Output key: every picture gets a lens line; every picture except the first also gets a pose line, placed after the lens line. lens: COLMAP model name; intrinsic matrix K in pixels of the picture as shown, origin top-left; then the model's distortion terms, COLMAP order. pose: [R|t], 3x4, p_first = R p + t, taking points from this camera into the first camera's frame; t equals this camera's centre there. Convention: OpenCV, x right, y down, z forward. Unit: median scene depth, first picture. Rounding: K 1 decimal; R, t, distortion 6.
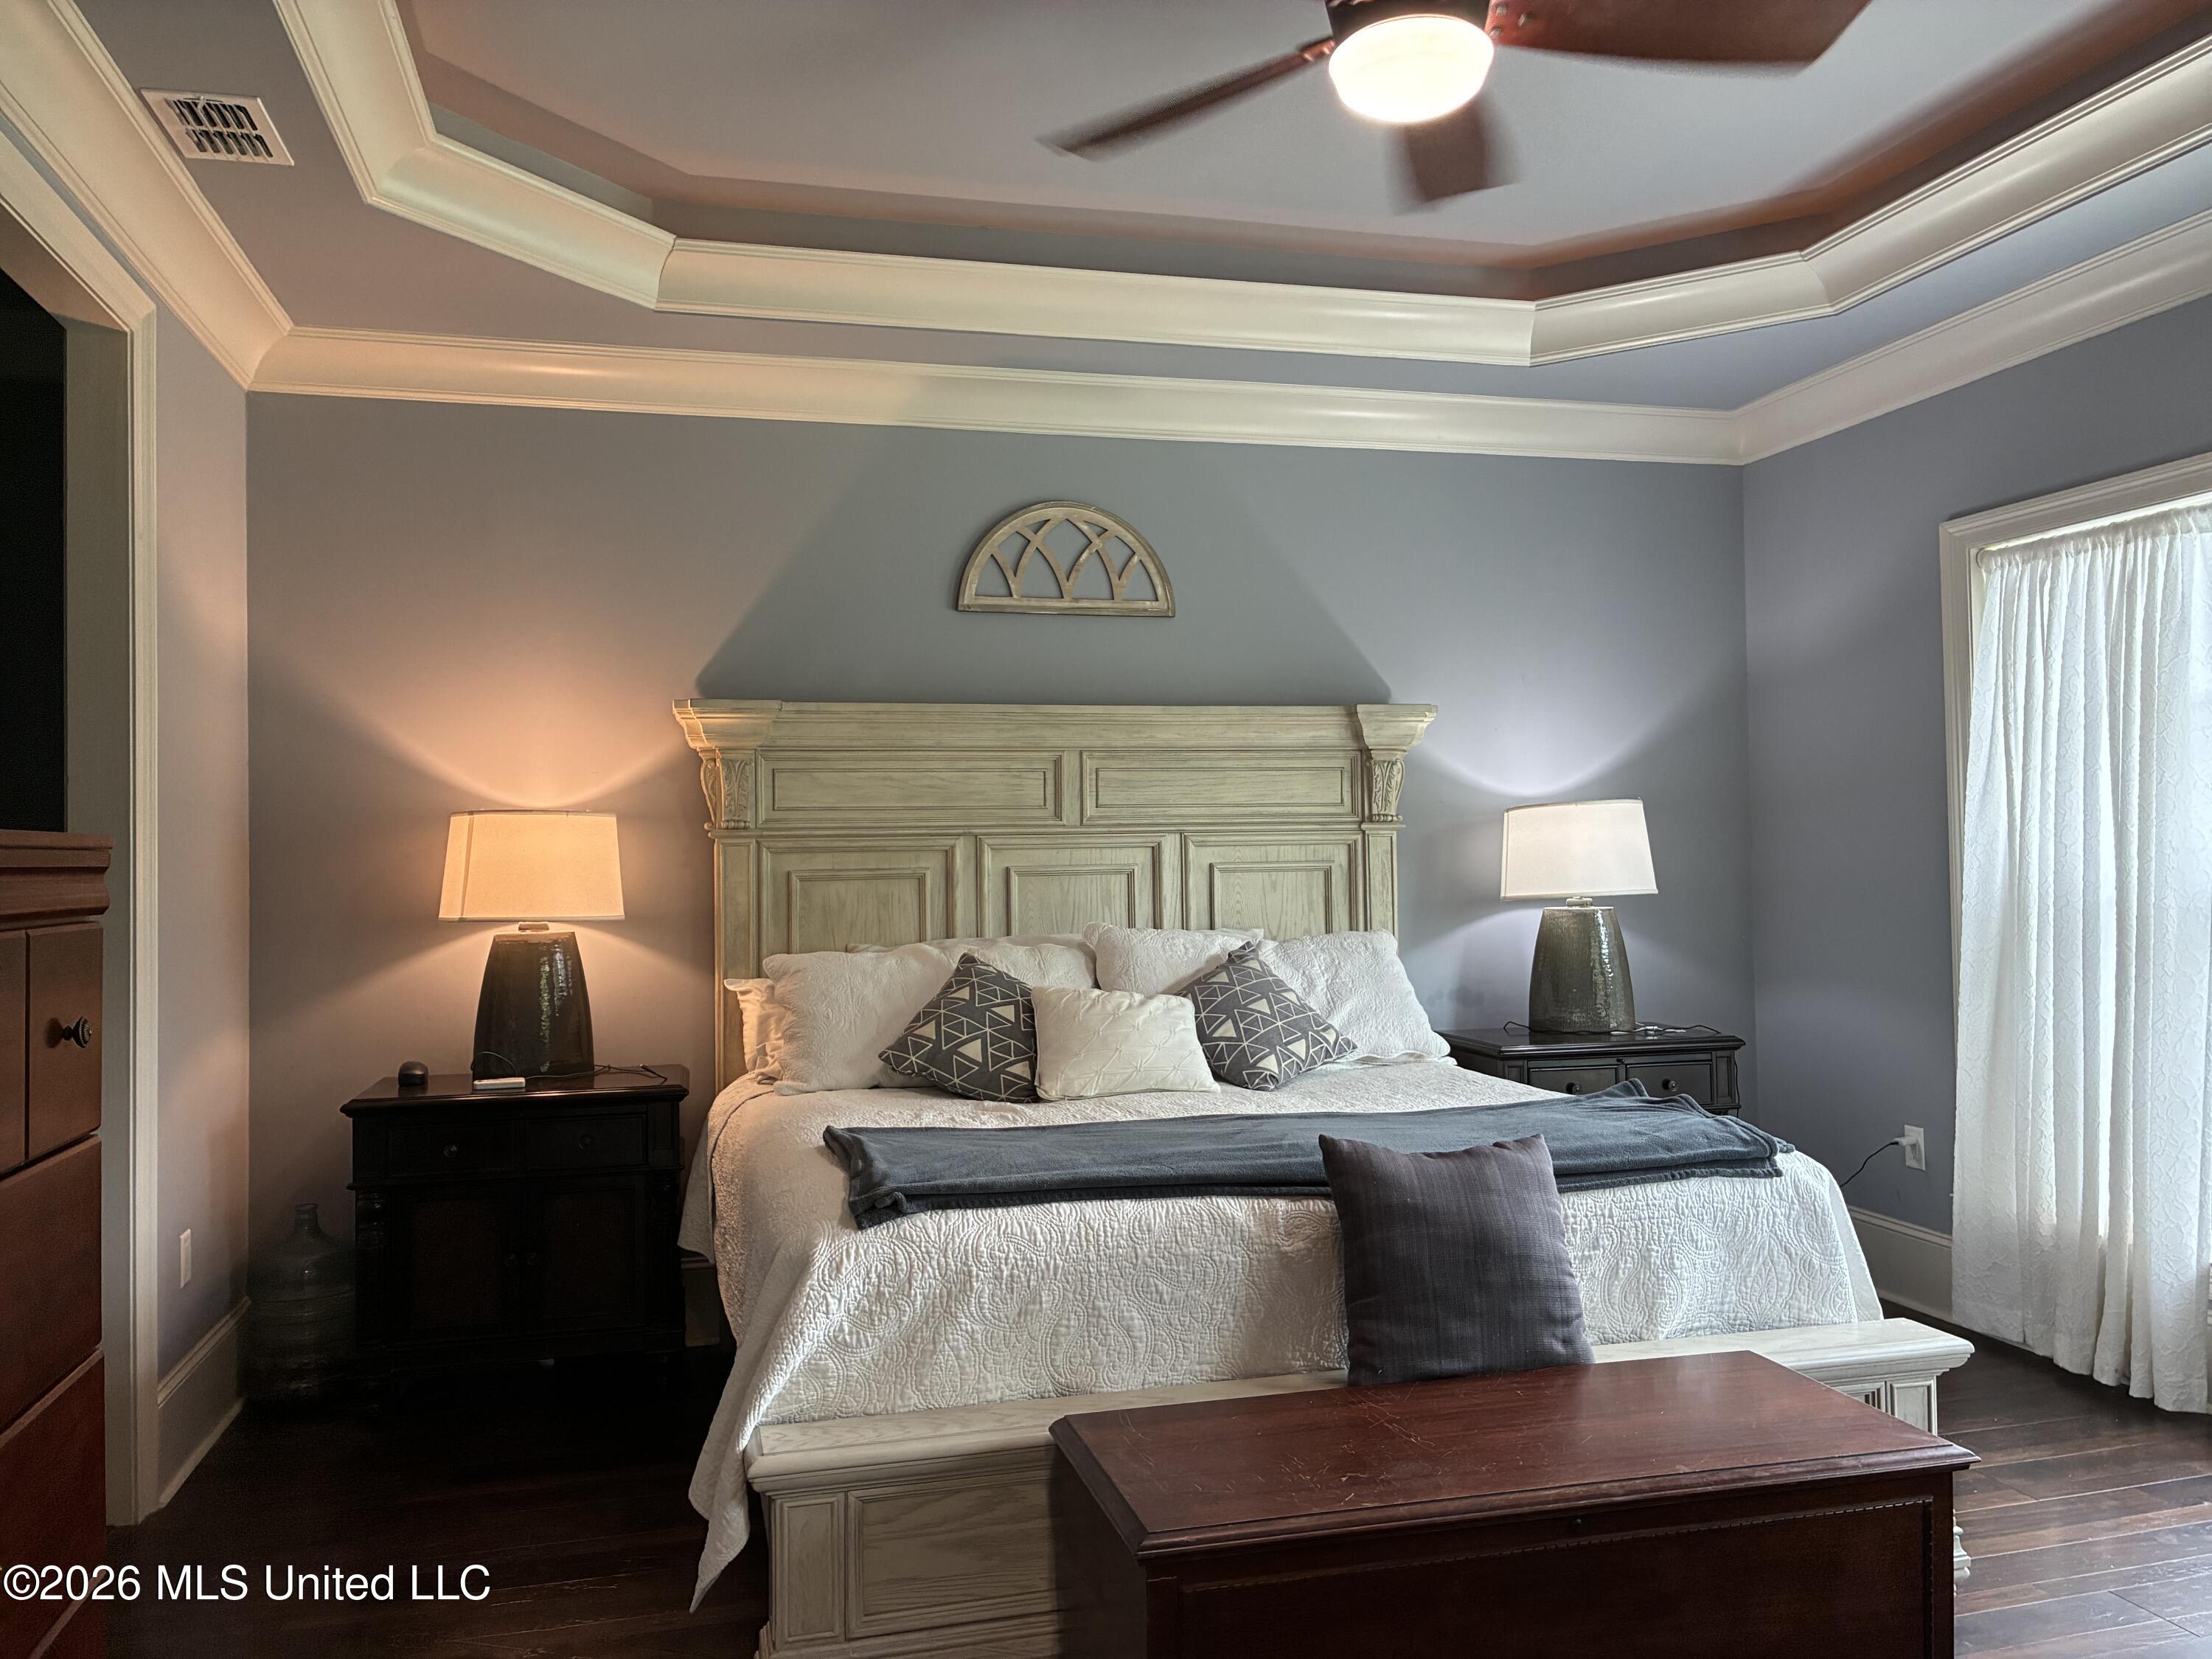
lens RADIAL K [[1692.5, 0, 1105.8], [0, 1692.5, 839.5], [0, 0, 1]] dist [0.062818, -0.078758]
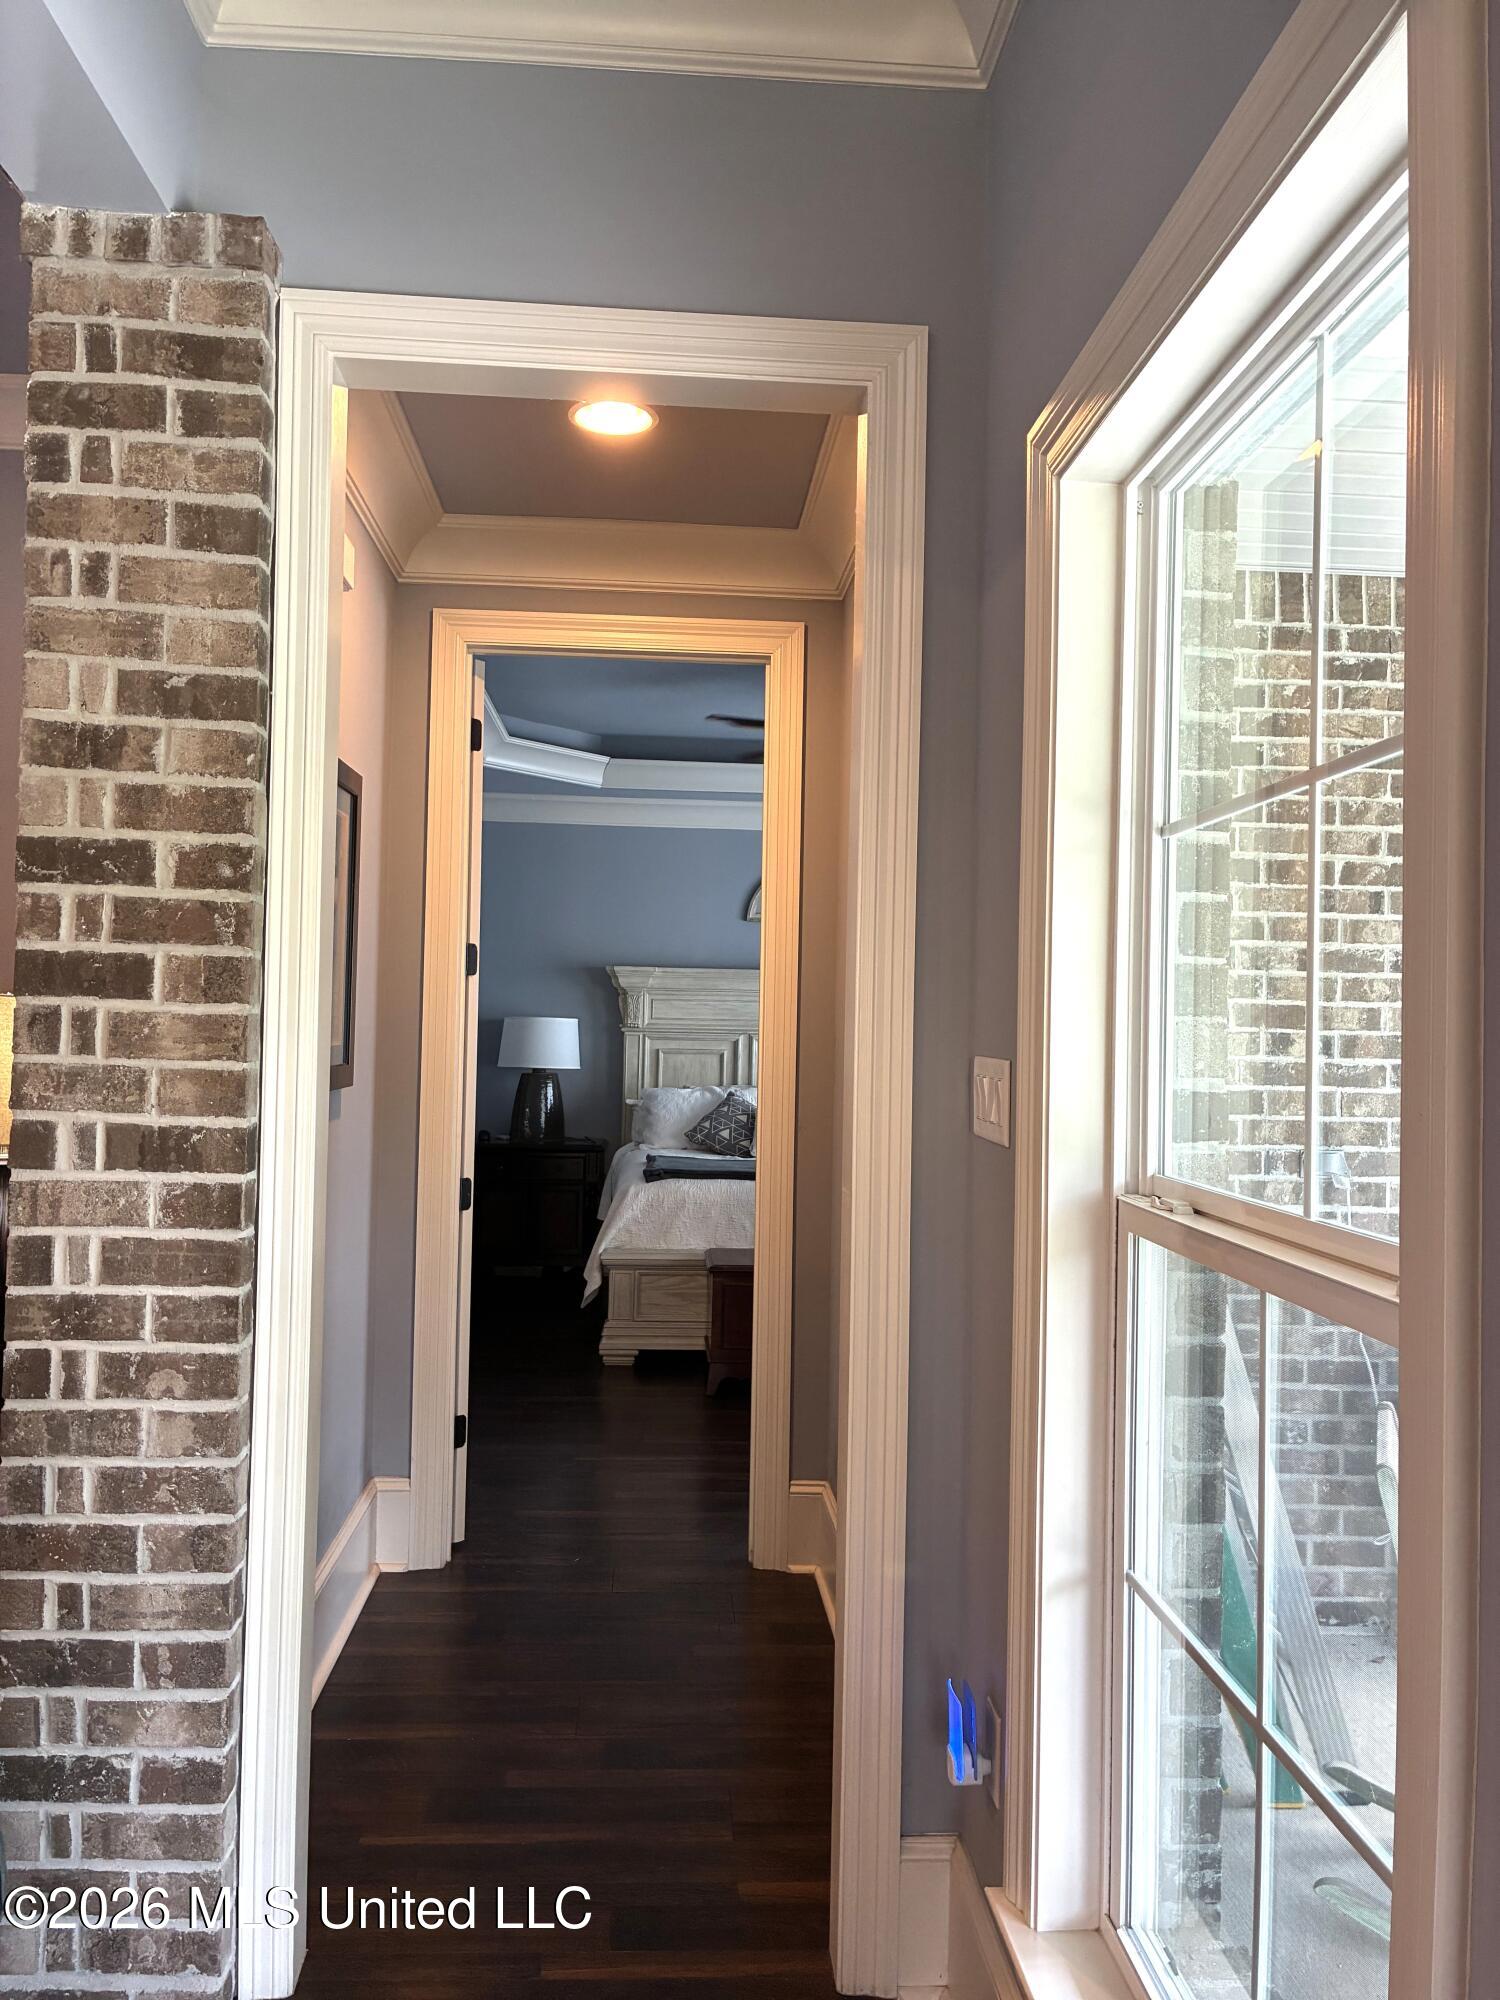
lens RADIAL K [[1530.3, 0, 748.1], [0, 1530.3, 1002.2], [0, 0, 1]] dist [0.062818, -0.078758]
pose [[0.981046, 0.033537, -0.190852, 0.296862], [-0.035296, 0.999360, -0.005827, -0.032822], [0.190535, 0.012453, 0.981601, -0.867434]]
